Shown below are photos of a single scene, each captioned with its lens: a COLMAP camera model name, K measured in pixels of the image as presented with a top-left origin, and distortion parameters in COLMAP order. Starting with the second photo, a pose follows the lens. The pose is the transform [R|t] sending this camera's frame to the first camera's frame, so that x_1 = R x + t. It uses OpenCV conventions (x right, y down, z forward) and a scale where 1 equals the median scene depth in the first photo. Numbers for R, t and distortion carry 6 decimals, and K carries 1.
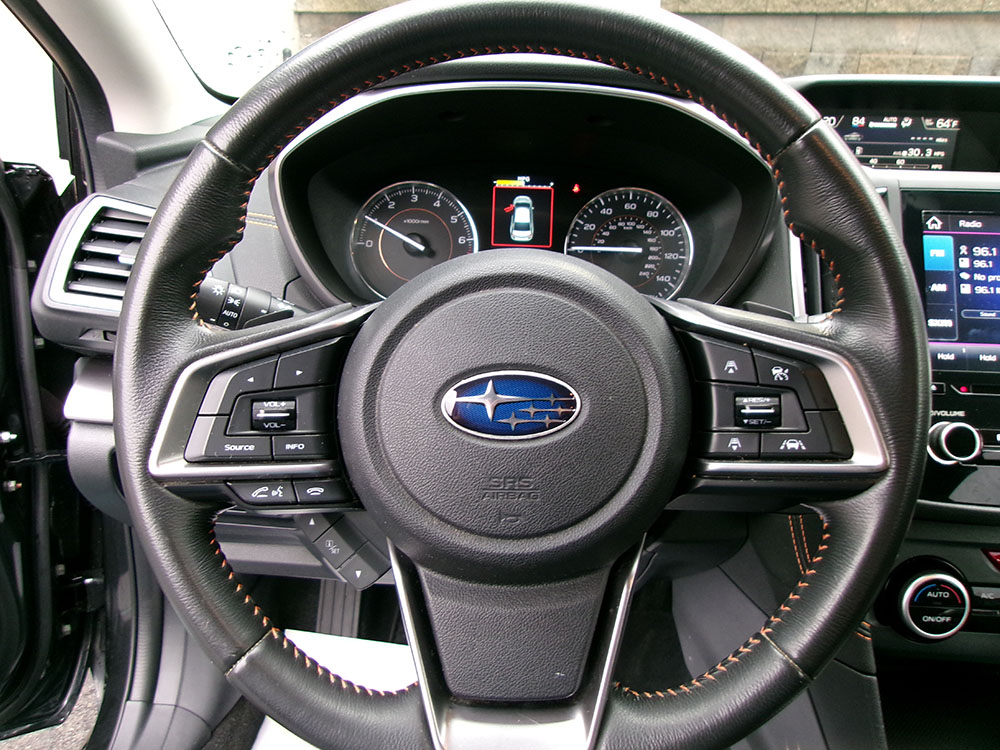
lens RADIAL K [[768.3, 0, 496.7], [0, 768.3, 376.9], [0, 0, 1]] dist [-0.006837, 0.023683]
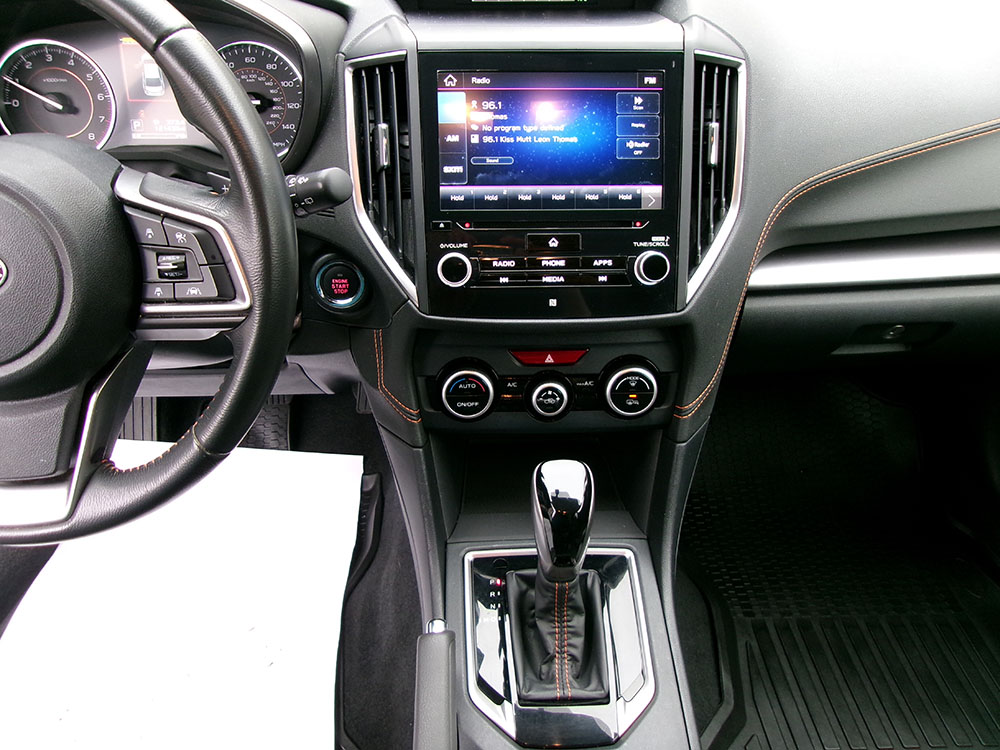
lens RADIAL K [[768.3, 0, 502.7], [0, 768.3, 368.6], [0, 0, 1]] dist [-0.006837, 0.023683]
pose [[0.997876, -0.052127, 0.039074, 0.586533], [0.040969, 0.968475, 0.245720, -0.060020], [-0.050650, -0.243597, 0.968553, -0.245929]]
